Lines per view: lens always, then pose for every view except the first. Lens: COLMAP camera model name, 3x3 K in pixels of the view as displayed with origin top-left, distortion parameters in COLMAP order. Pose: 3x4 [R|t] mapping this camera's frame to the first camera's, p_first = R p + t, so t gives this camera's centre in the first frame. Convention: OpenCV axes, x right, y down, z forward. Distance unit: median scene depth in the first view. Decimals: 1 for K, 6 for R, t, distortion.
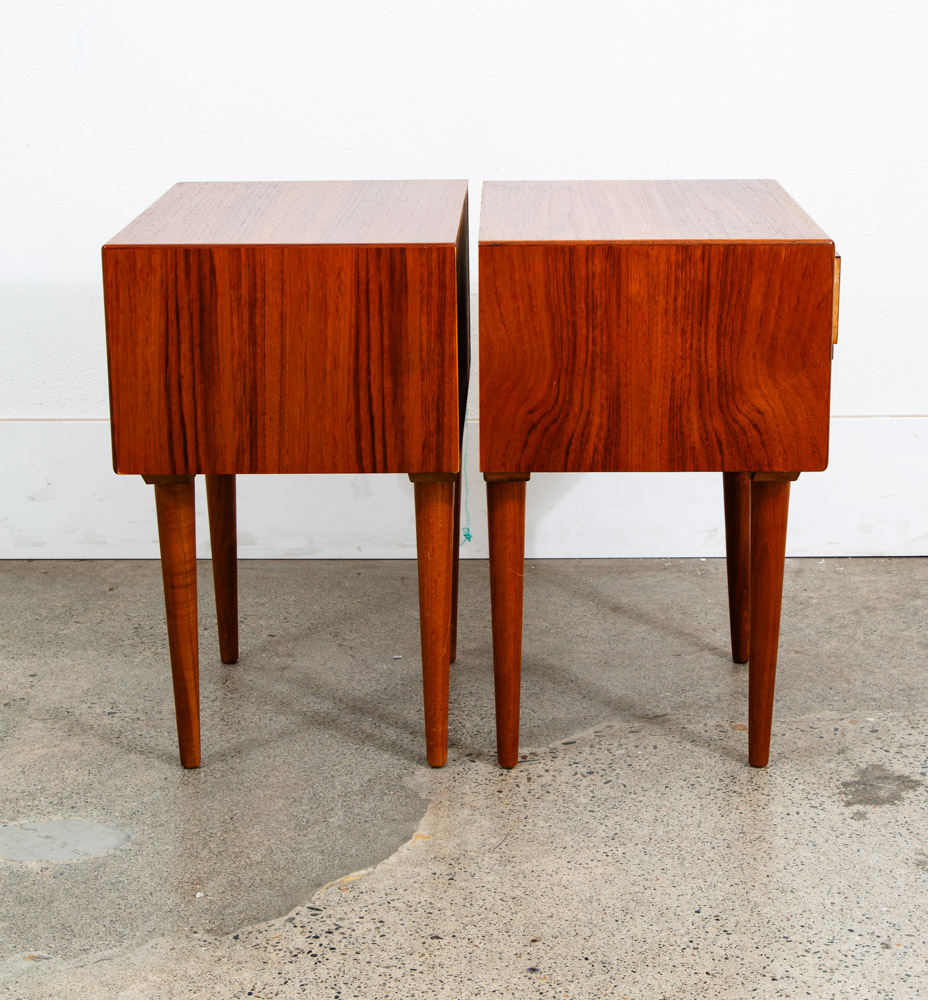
lens RADIAL K [[2134.1, 0, 469.1], [0, 2134.1, 379.9], [0, 0, 1]] dist [0.097018, -0.000897]
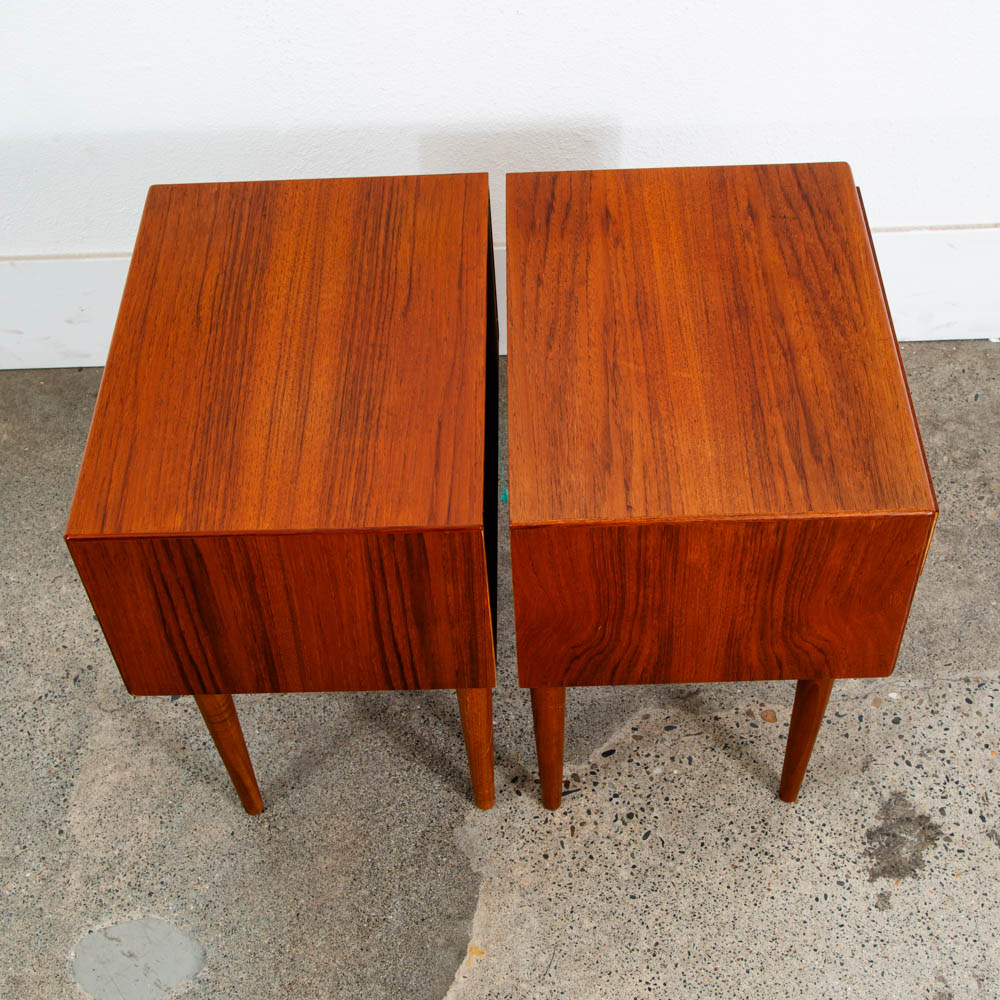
lens RADIAL K [[1534.2, 0, 500.0], [0, 1534.2, 500.0], [0, 0, 1]] dist [-0.033248, 0.088522]
pose [[0.999173, -0.038679, -0.012544, 0.008117], [0.038551, 0.802982, 0.594755, -0.411879], [-0.012932, -0.594746, 0.803809, 0.502110]]
